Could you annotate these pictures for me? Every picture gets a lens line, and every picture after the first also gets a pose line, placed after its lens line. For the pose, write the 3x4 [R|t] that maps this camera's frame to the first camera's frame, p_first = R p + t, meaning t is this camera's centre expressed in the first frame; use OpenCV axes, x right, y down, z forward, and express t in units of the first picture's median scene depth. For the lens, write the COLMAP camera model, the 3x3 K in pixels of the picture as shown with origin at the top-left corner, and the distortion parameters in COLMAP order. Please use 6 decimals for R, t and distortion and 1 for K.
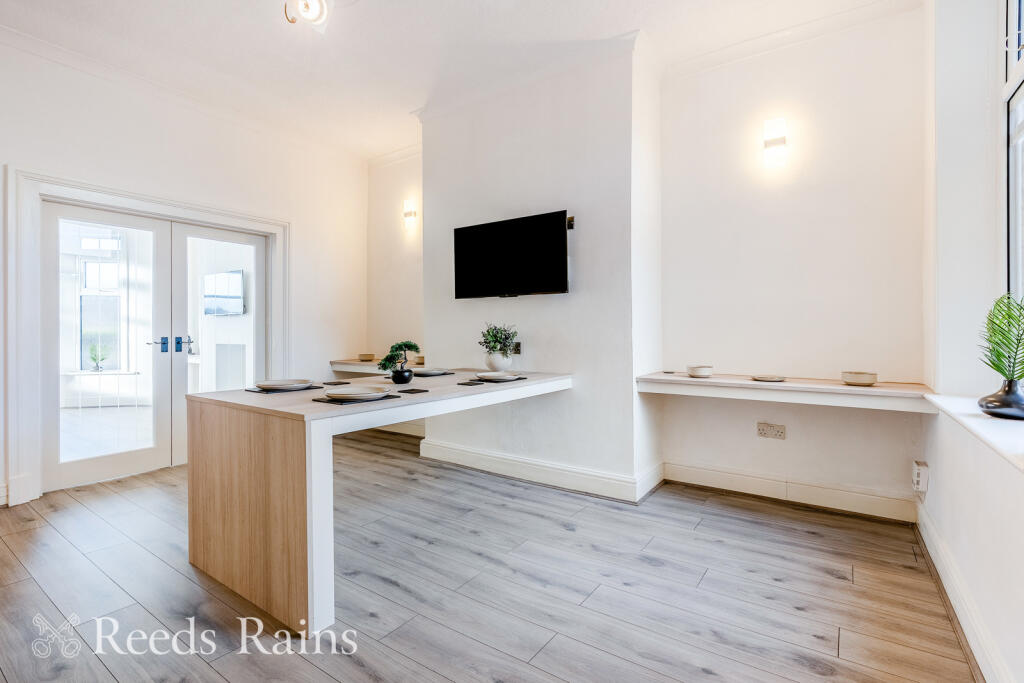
lens RADIAL K [[482.3, 0, 525.0], [0, 482.3, 328.5], [0, 0, 1]] dist [0.013323, 0.001490]
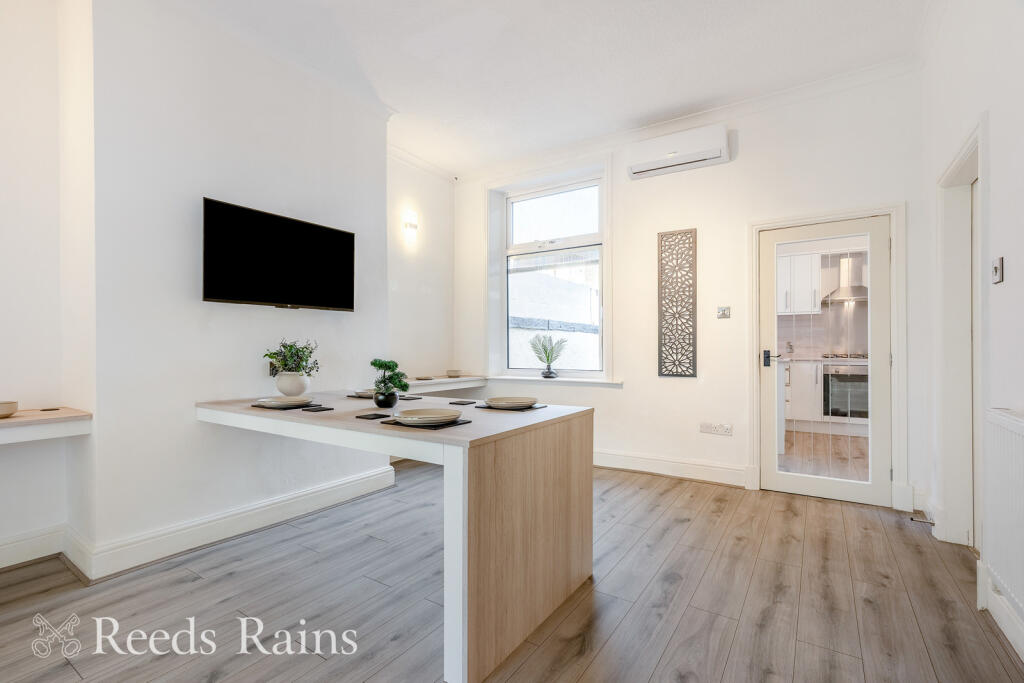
lens RADIAL K [[482.3, 0, 509.1], [0, 482.3, 344.1], [0, 0, 1]] dist [0.013323, 0.001490]
pose [[-0.024658, 0.012341, 0.999620, -0.963857], [0.003150, 0.999920, -0.012267, 0.010408], [-0.999691, 0.002847, -0.024695, 0.680030]]
